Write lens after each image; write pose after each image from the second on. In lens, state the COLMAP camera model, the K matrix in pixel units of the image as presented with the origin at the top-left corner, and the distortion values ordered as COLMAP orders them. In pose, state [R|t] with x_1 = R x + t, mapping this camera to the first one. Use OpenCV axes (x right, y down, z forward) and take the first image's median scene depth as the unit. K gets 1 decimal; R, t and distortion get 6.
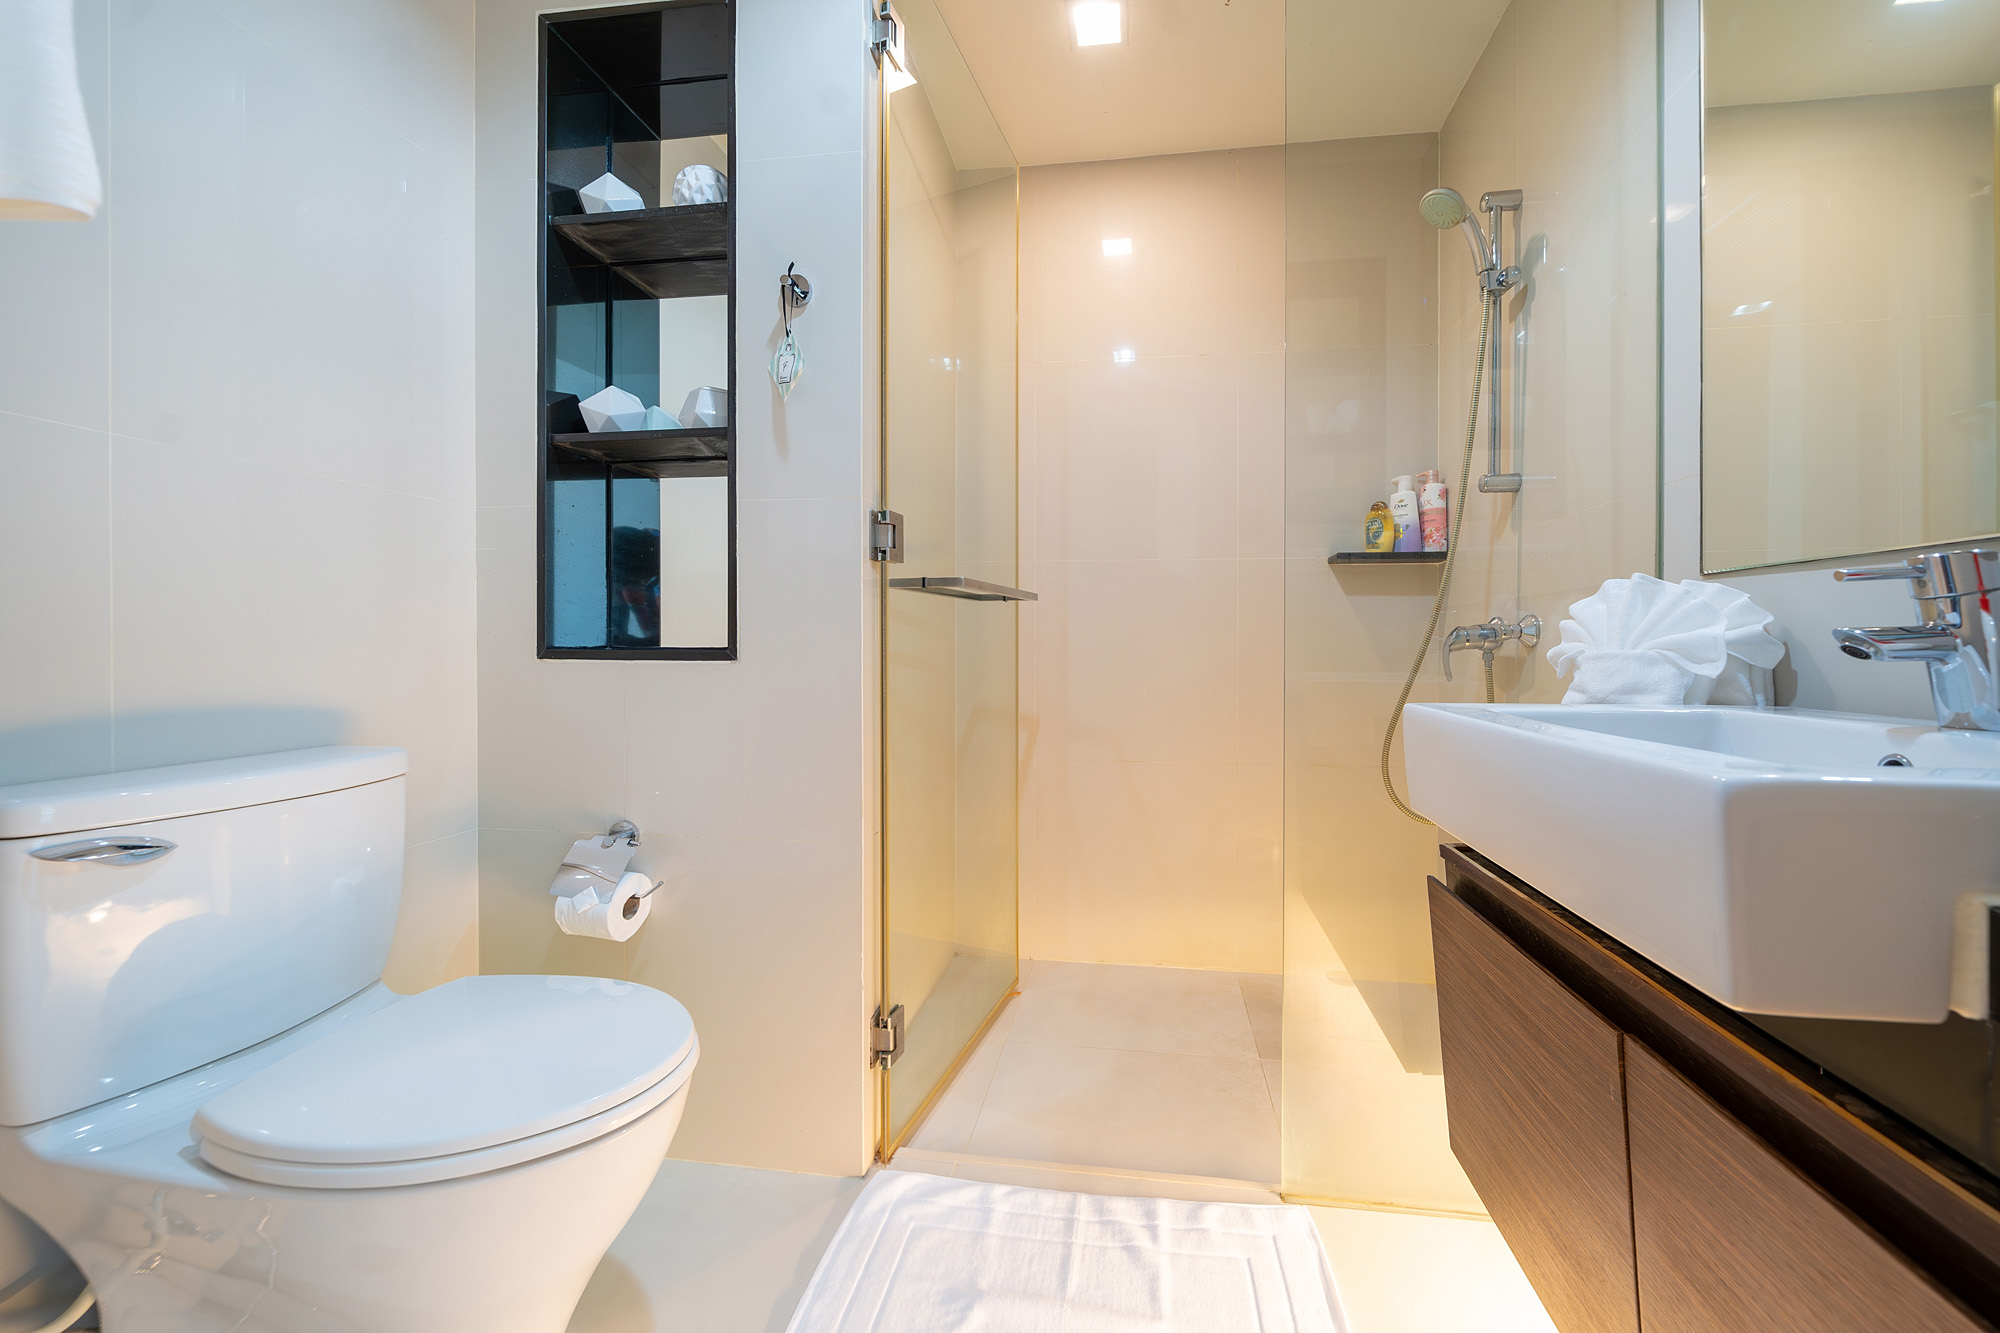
lens RADIAL K [[722.5, 0, 1072.1], [0, 722.5, 667.8], [0, 0, 1]] dist [-0.002753, 0.000066]
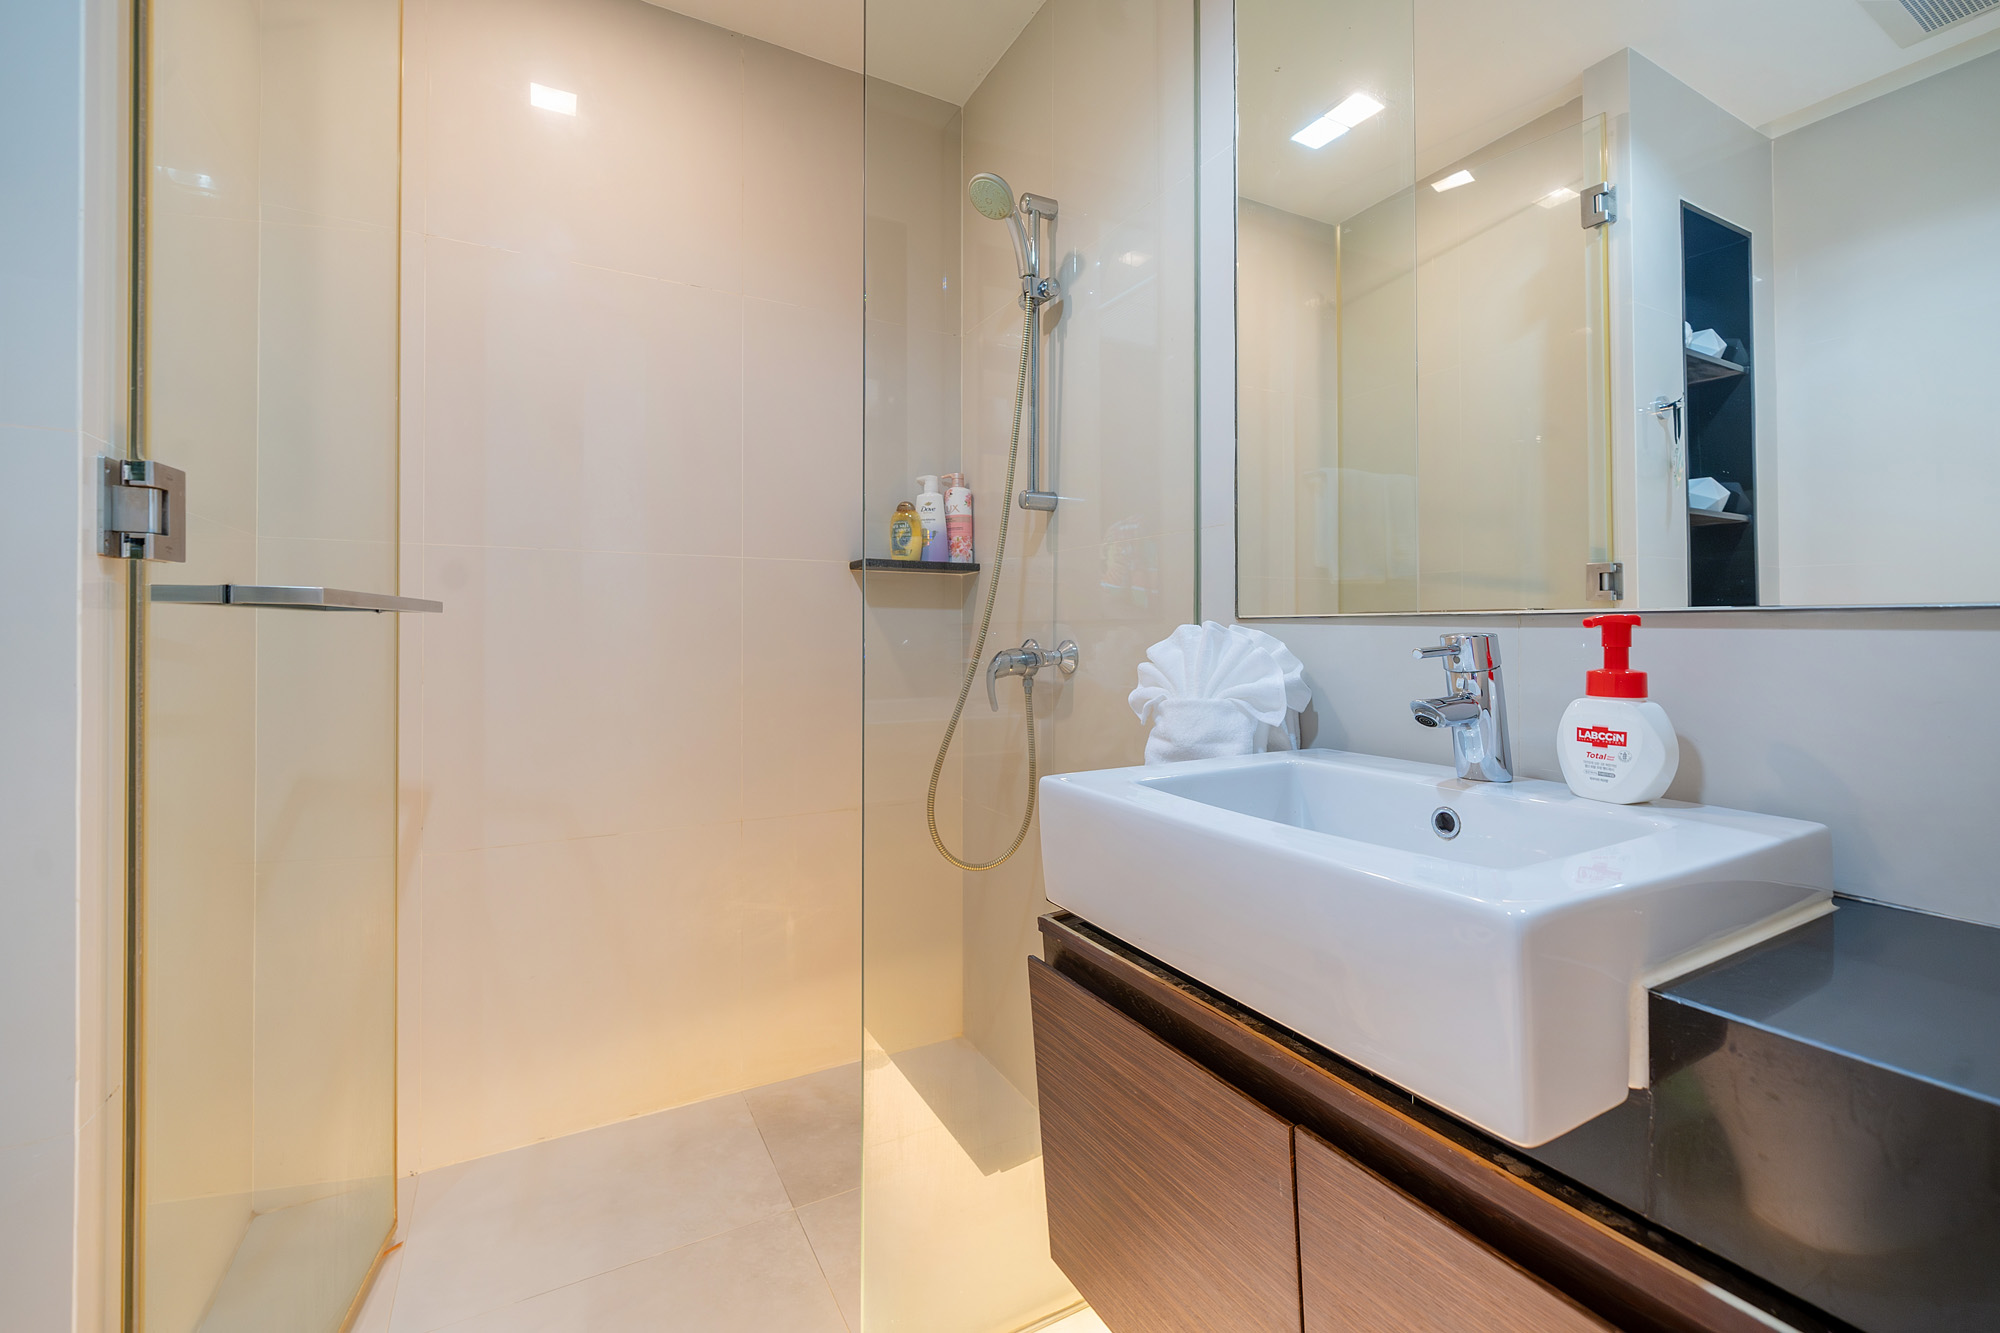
lens RADIAL K [[842.5, 0, 1005.1], [0, 842.5, 639.3], [0, 0, 1]] dist [0.000859, -0.000160]
pose [[0.811823, -0.004636, 0.583885, -0.111267], [0.015560, 0.999785, -0.013697, -0.073216], [-0.583696, 0.020205, 0.811721, 0.160934]]
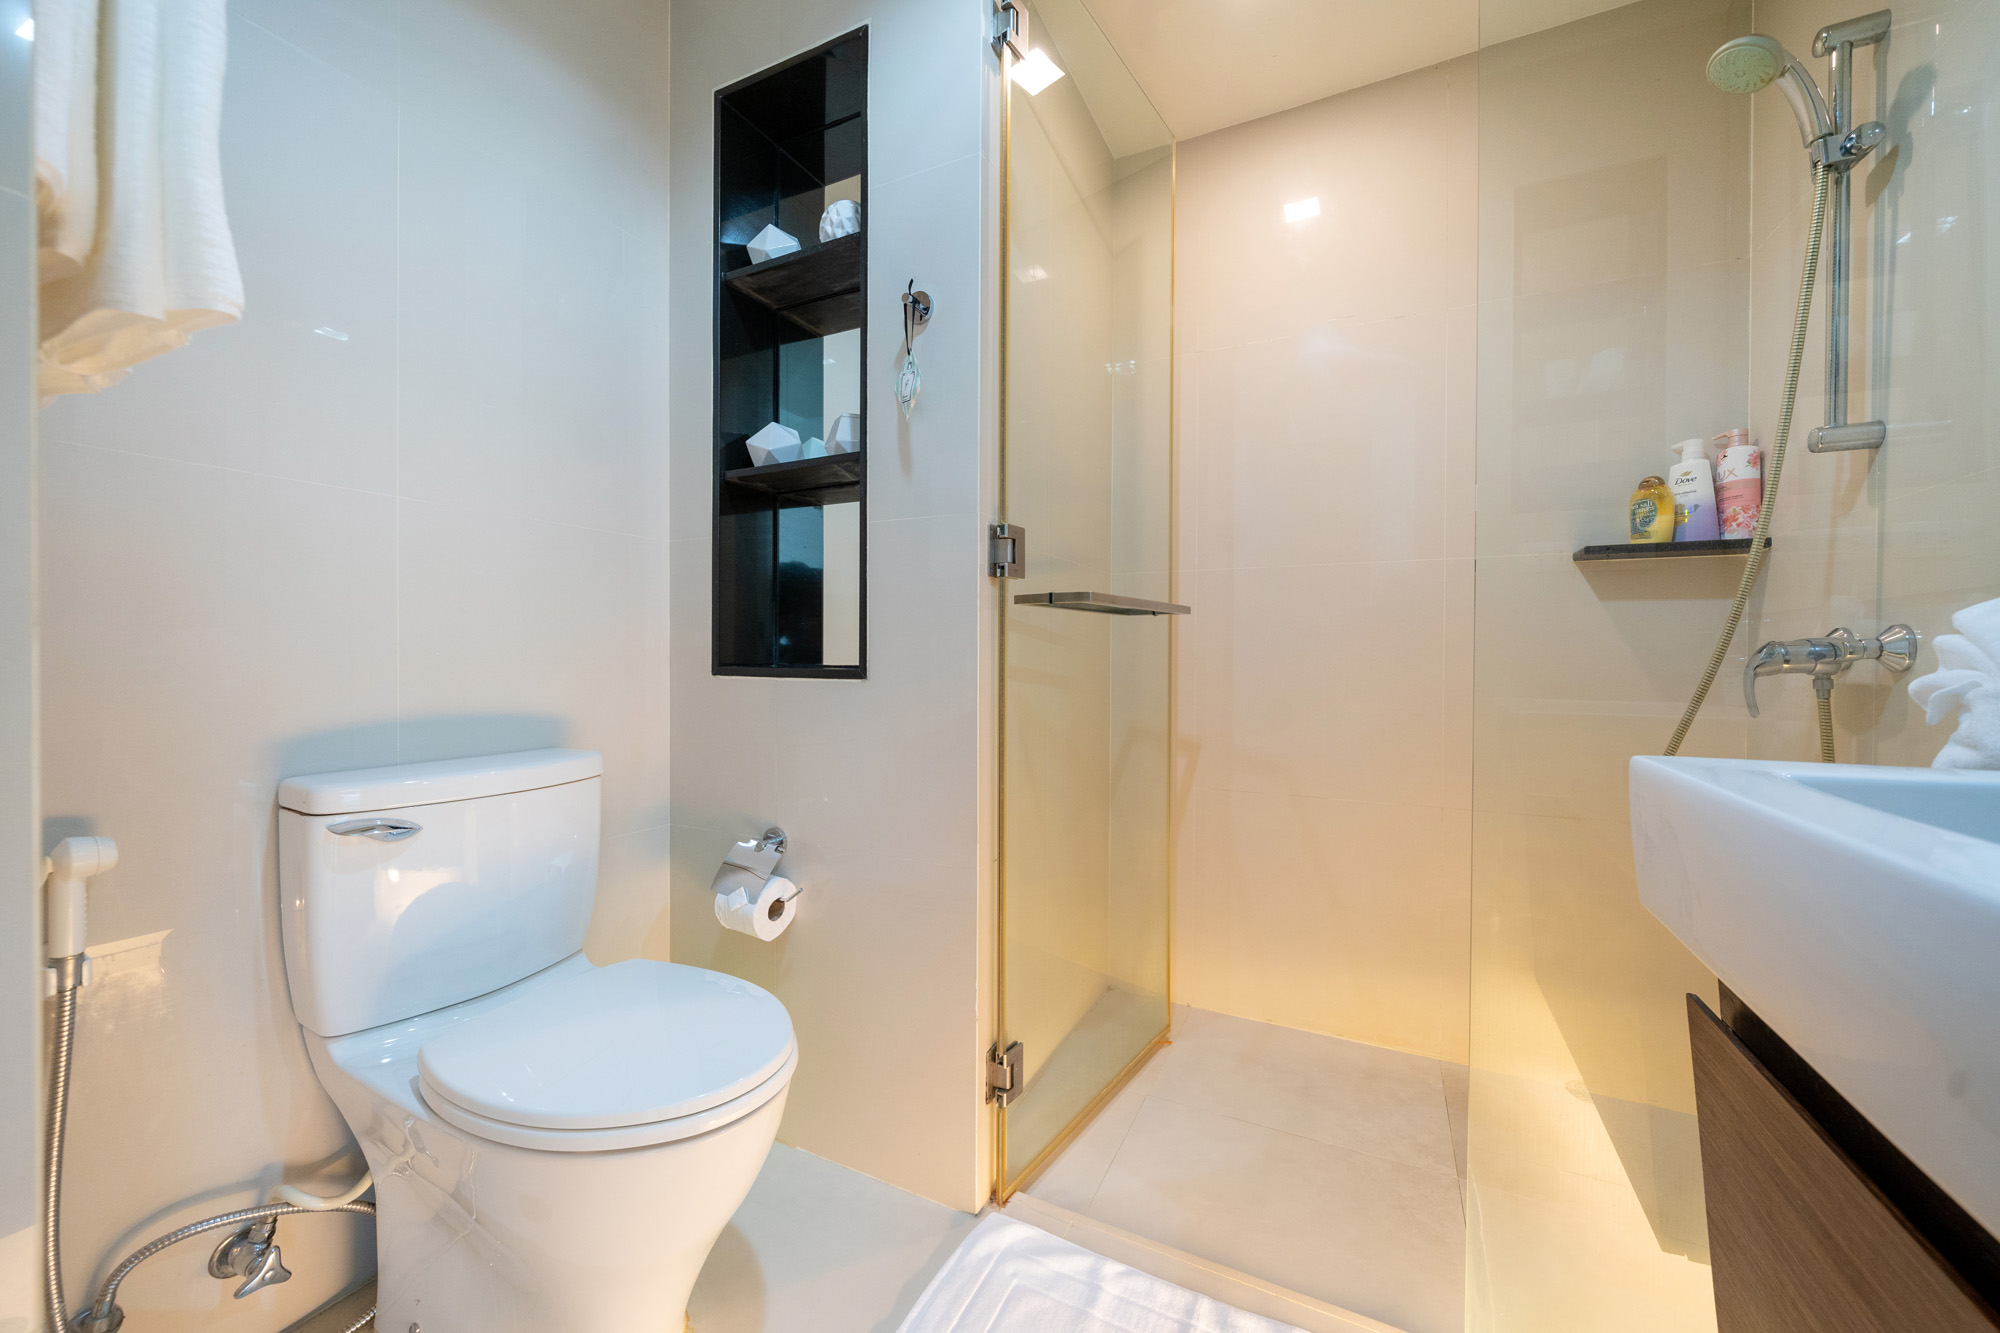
lens RADIAL K [[738.3, 0, 1044.3], [0, 738.3, 677.4], [0, 0, 1]] dist [-0.000786, -0.000329]
pose [[0.947681, 0.011803, -0.319001, 0.105445], [-0.012852, 0.999917, -0.001183, -0.014370], [0.318960, 0.005221, 0.947754, 0.091164]]
